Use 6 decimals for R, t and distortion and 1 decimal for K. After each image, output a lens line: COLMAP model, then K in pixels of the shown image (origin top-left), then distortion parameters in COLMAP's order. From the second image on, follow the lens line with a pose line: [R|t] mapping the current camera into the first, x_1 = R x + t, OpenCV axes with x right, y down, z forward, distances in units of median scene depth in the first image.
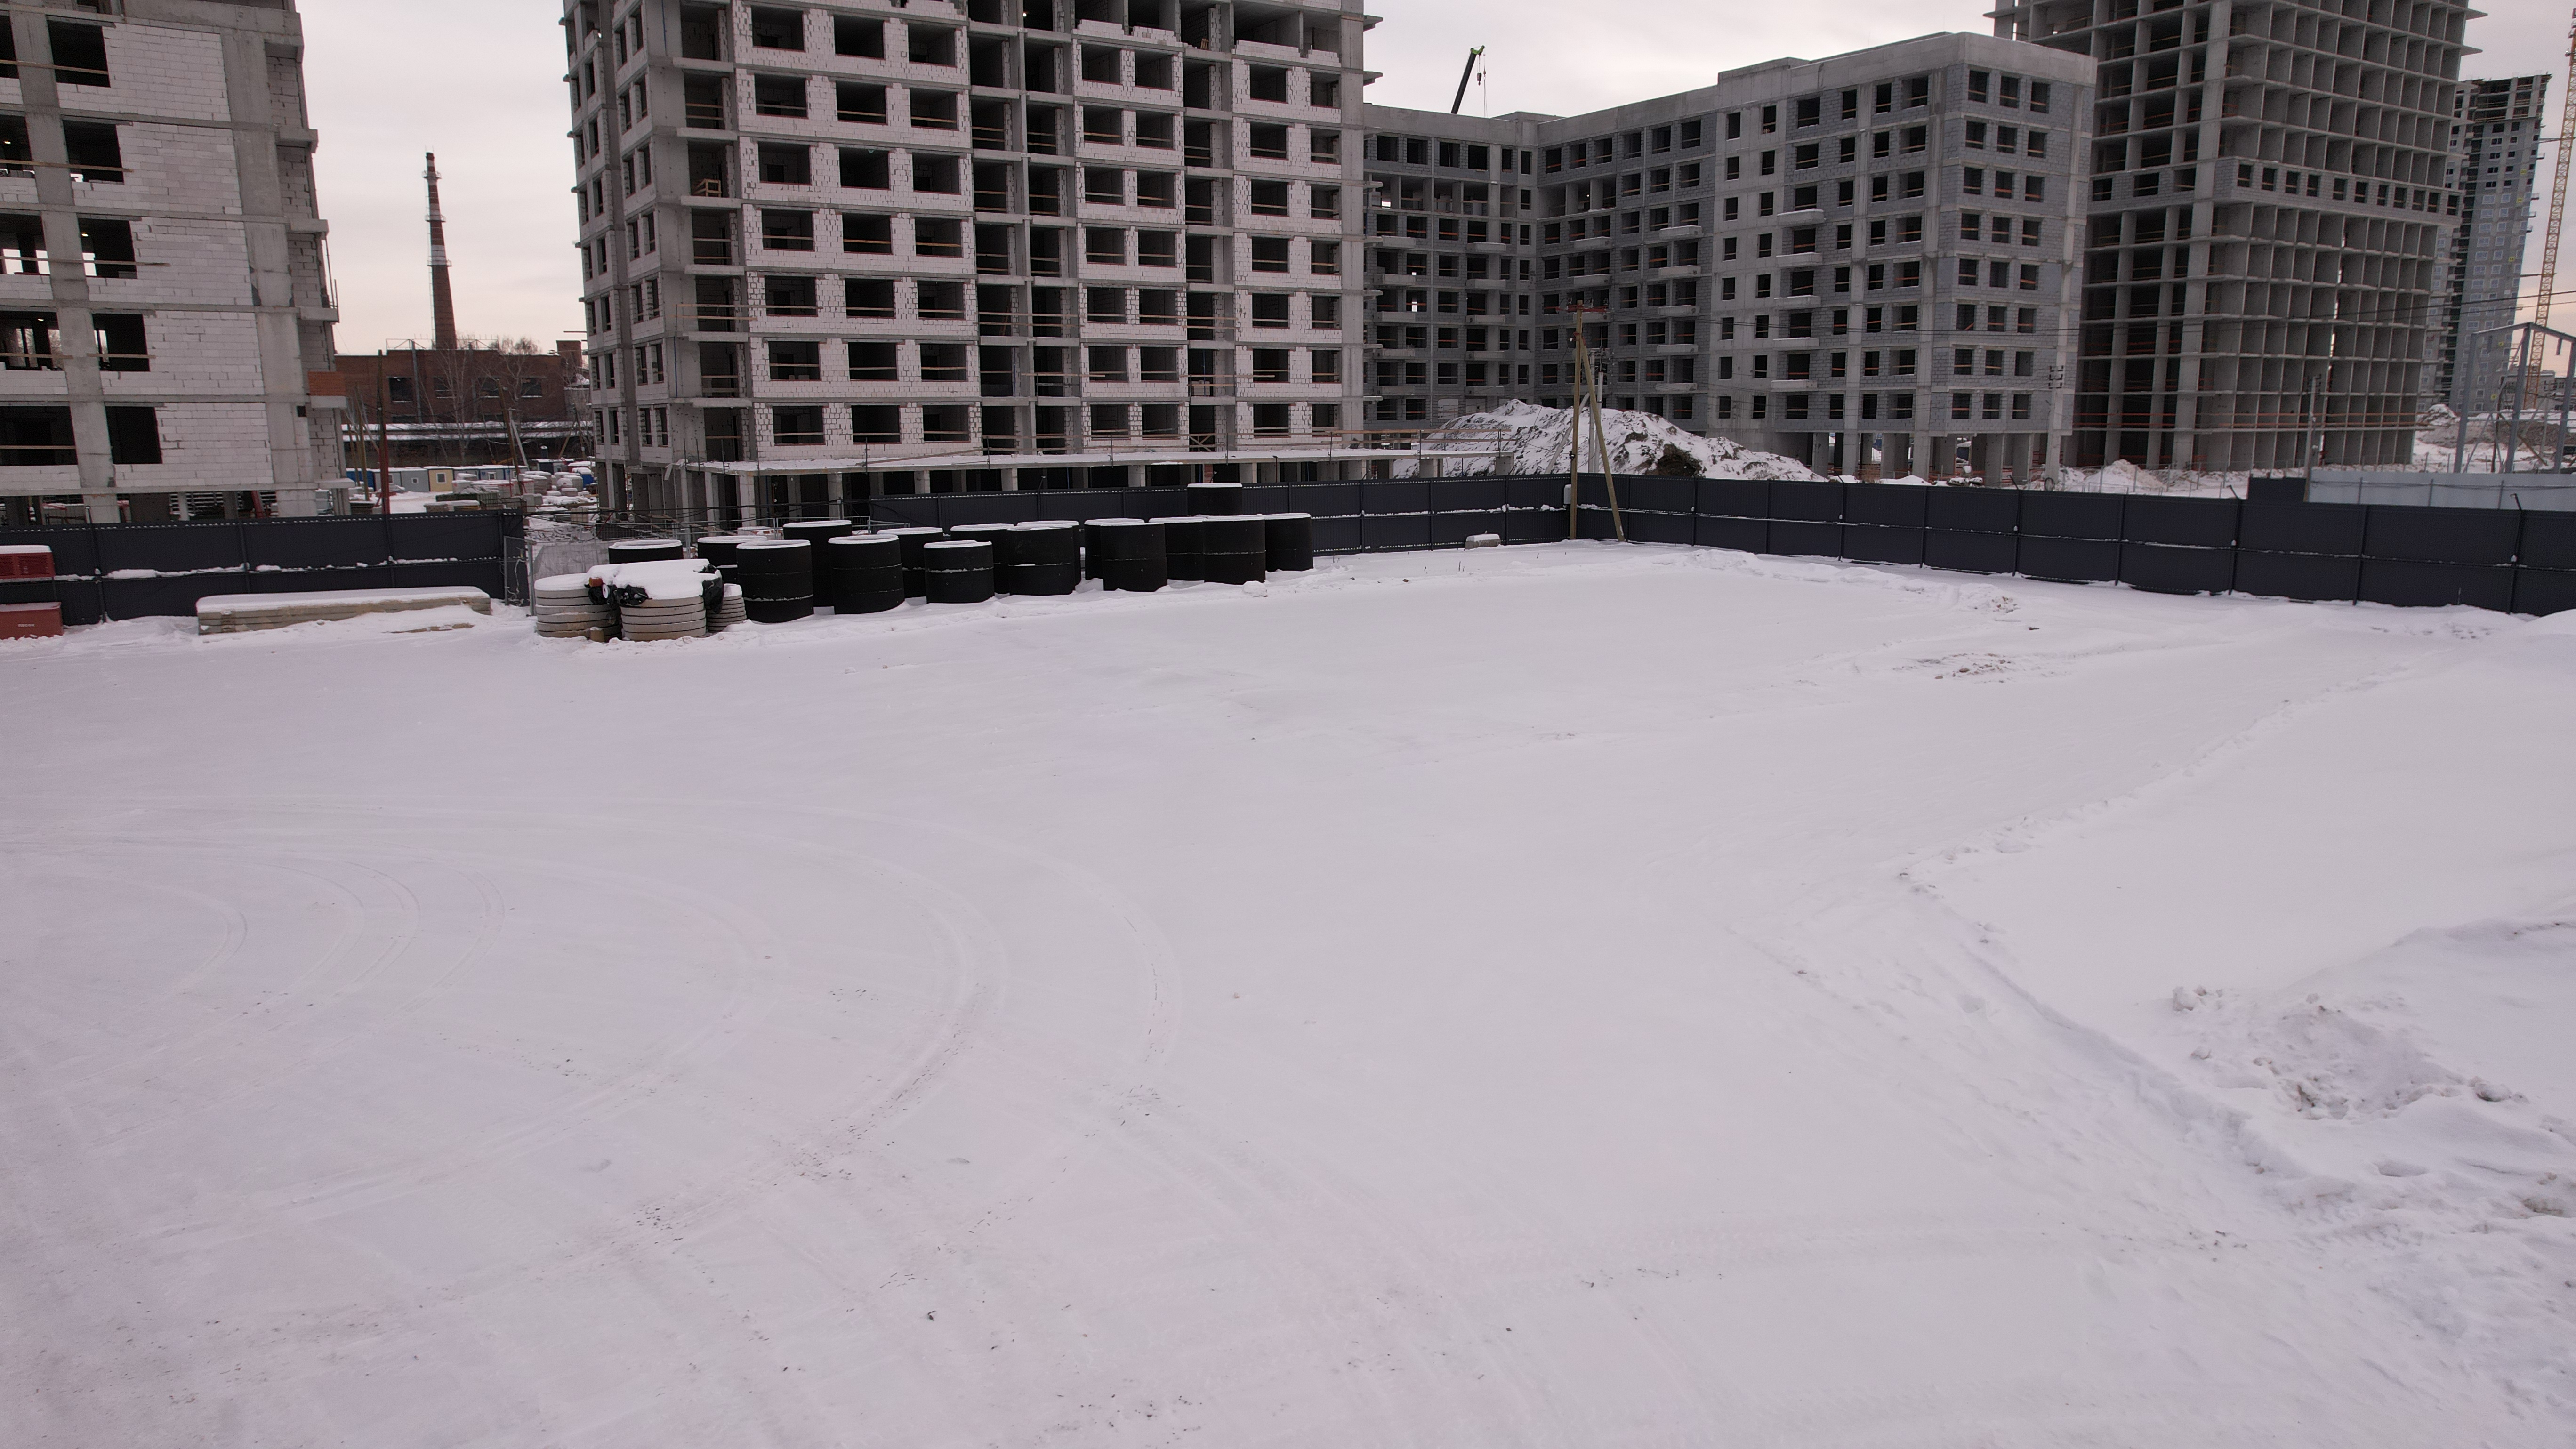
lens RADIAL K [[1645.9, 0, 1281.1], [0, 1645.9, 725.1], [0, 0, 1]] dist [-0.077052, 0.065750]
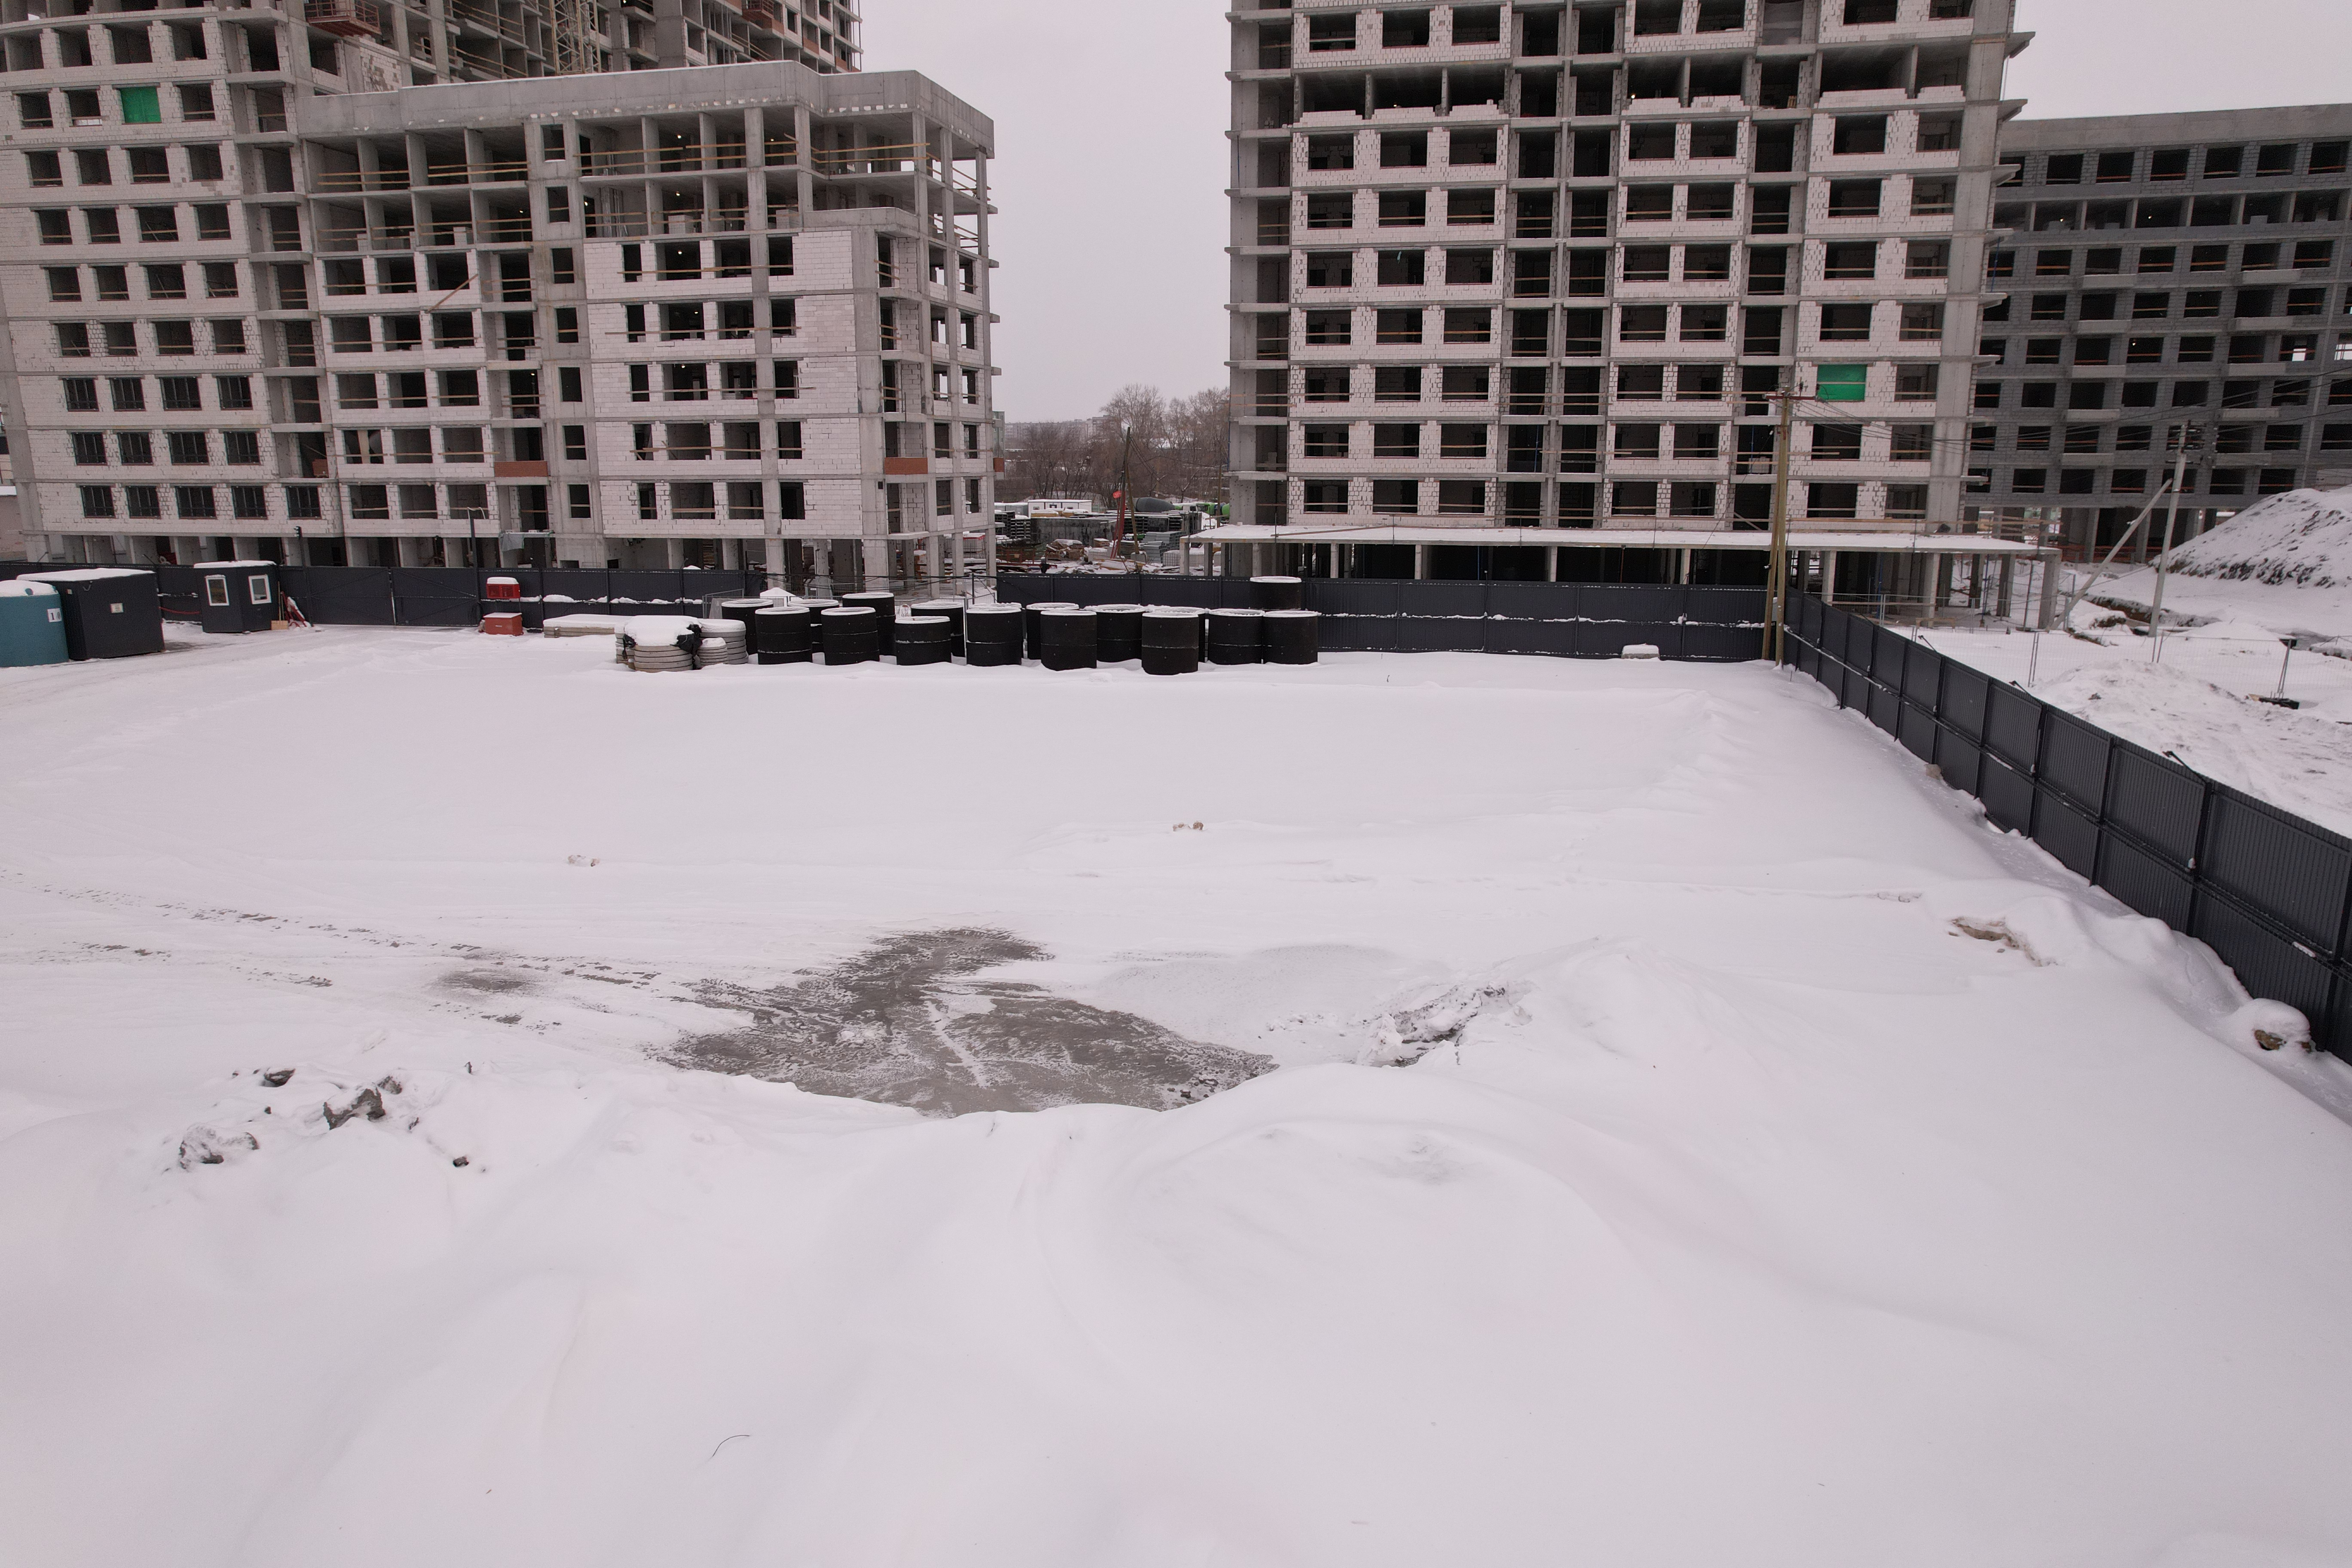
lens RADIAL K [[1507.2, 0, 1172.6], [0, 1507.2, 785.3], [0, 0, 1]] dist [-0.063858, 0.044911]
pose [[0.716743, 0.152299, -0.680503, 0.377014], [-0.131557, 0.987868, 0.082524, -0.053306], [0.684815, 0.030376, 0.728083, 0.150629]]
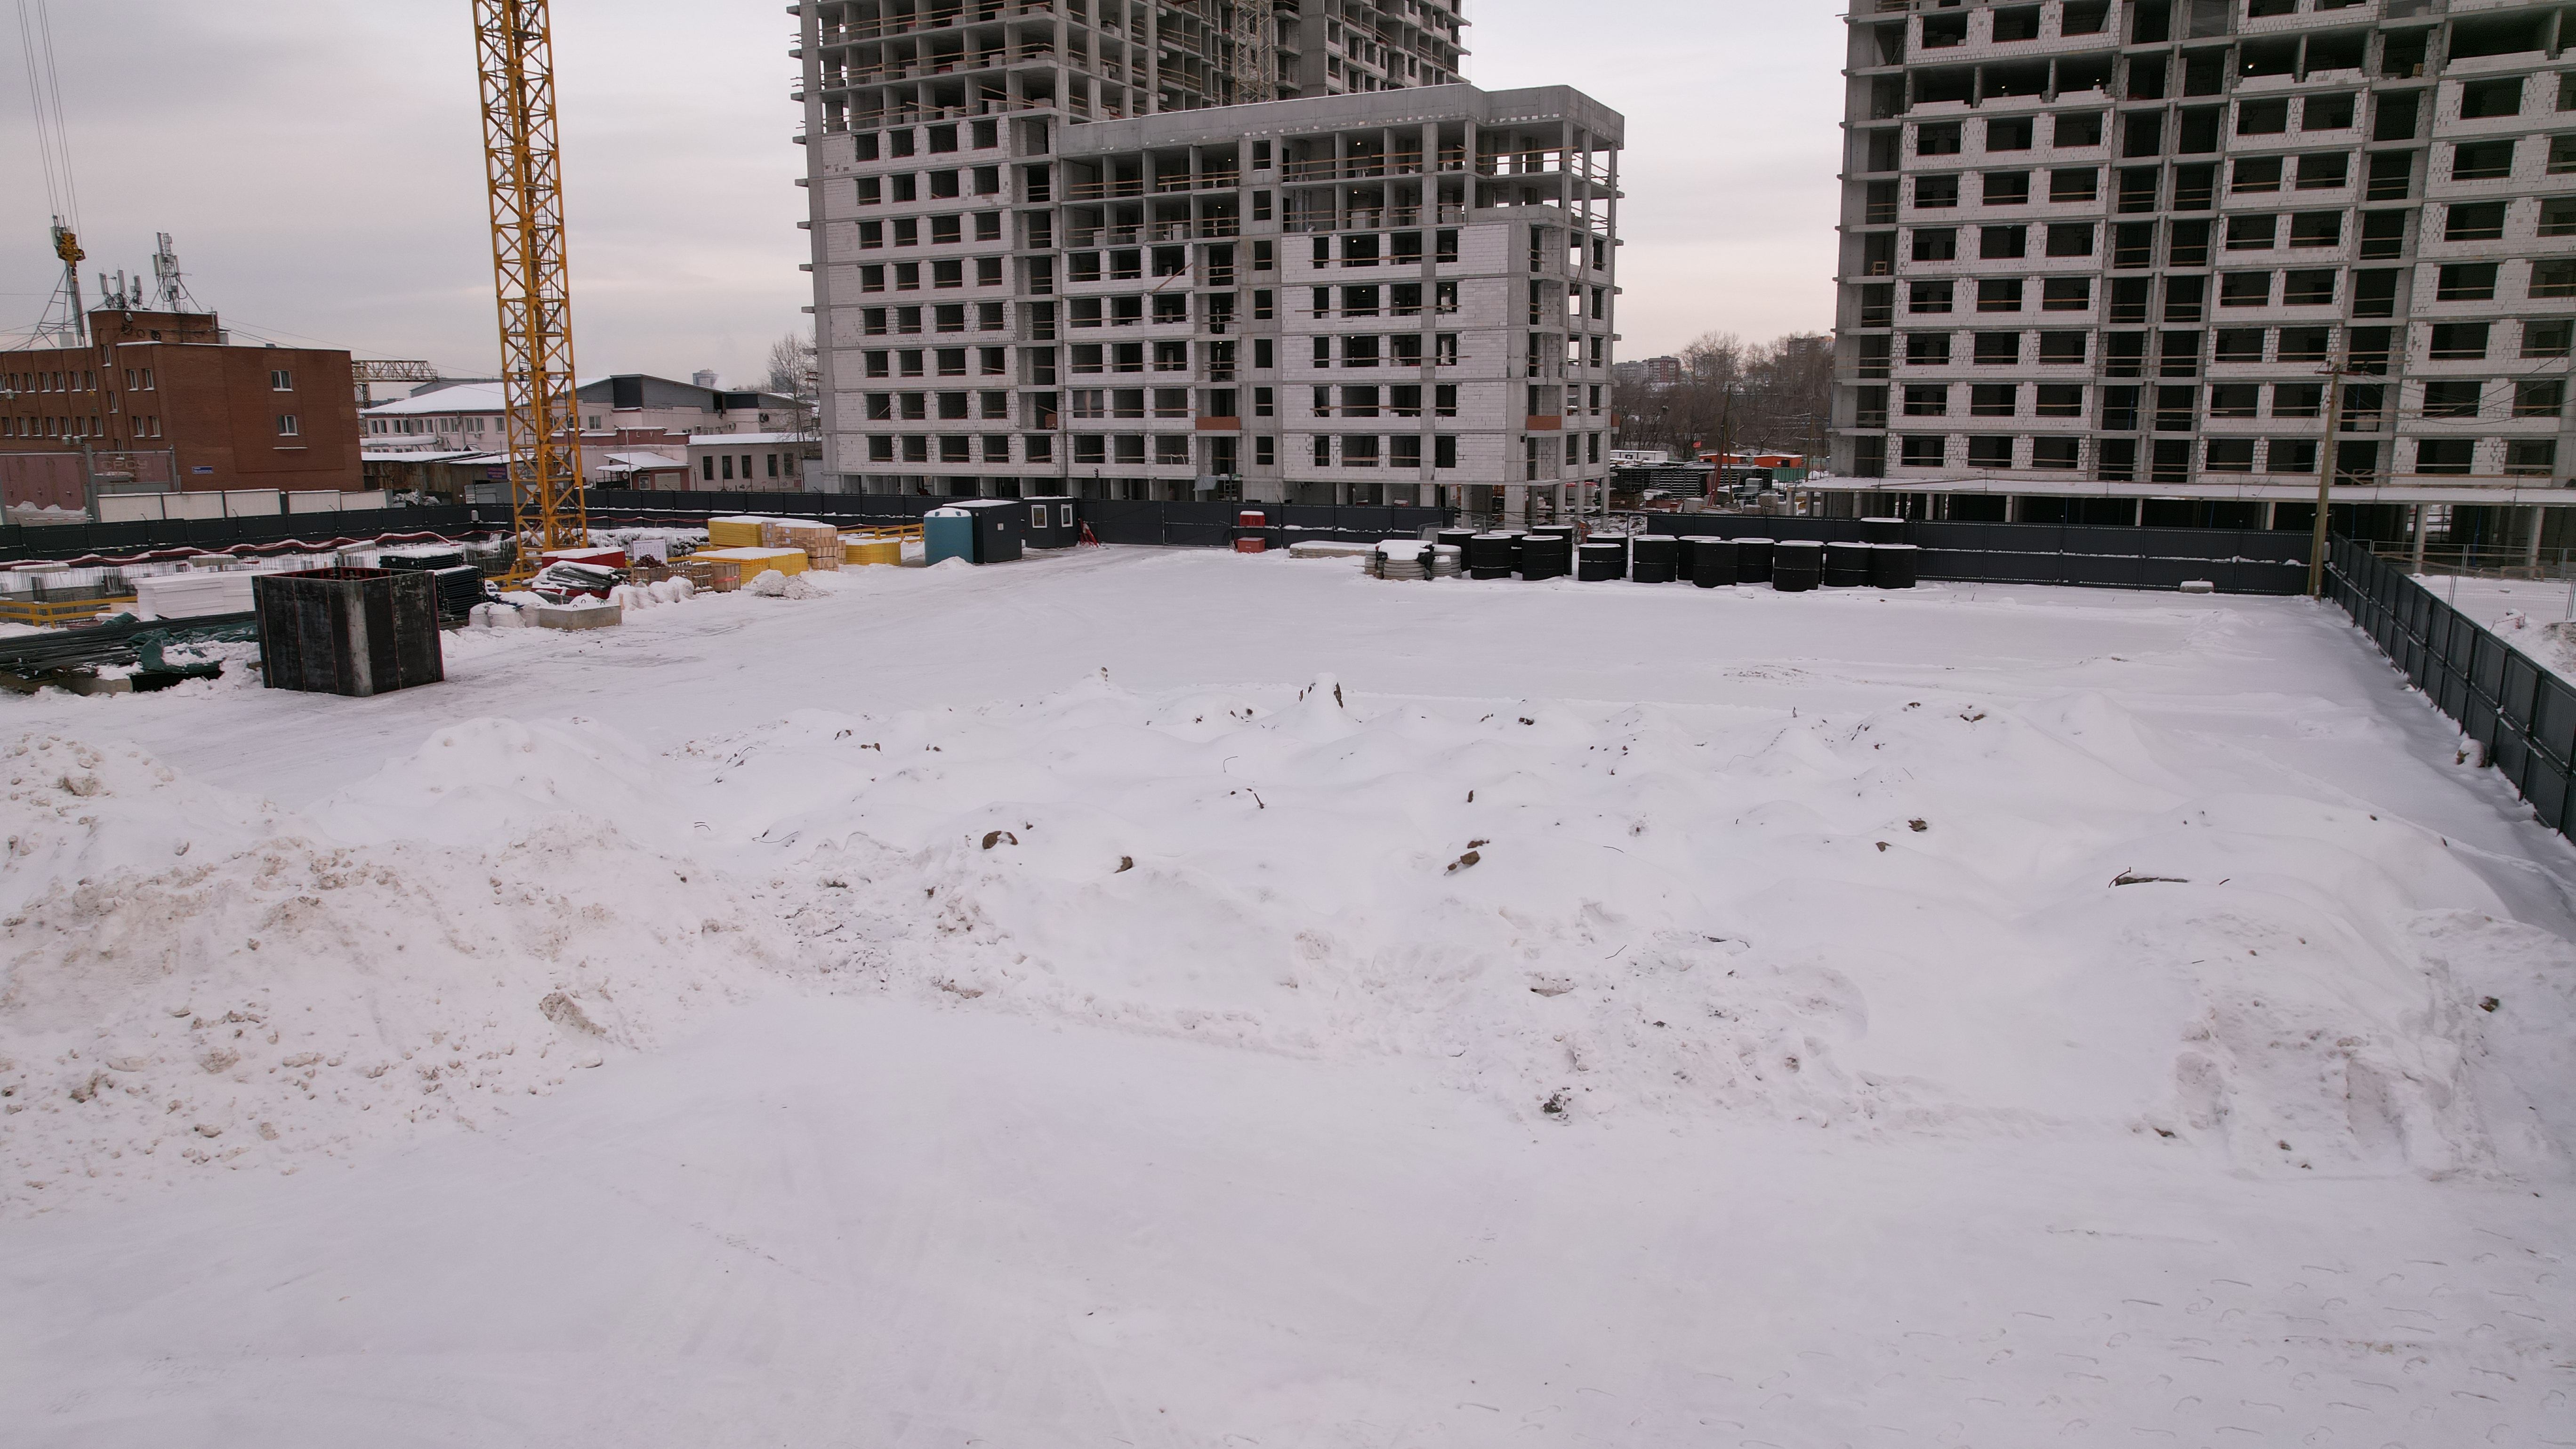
lens RADIAL K [[1645.9, 0, 1294.8], [0, 1645.9, 730.2], [0, 0, 1]] dist [-0.077052, 0.065750]
pose [[0.514889, 0.169115, -0.840410, 0.537860], [-0.154384, 0.982612, 0.103145, -0.025873], [0.843241, 0.076637, 0.532045, -0.061329]]
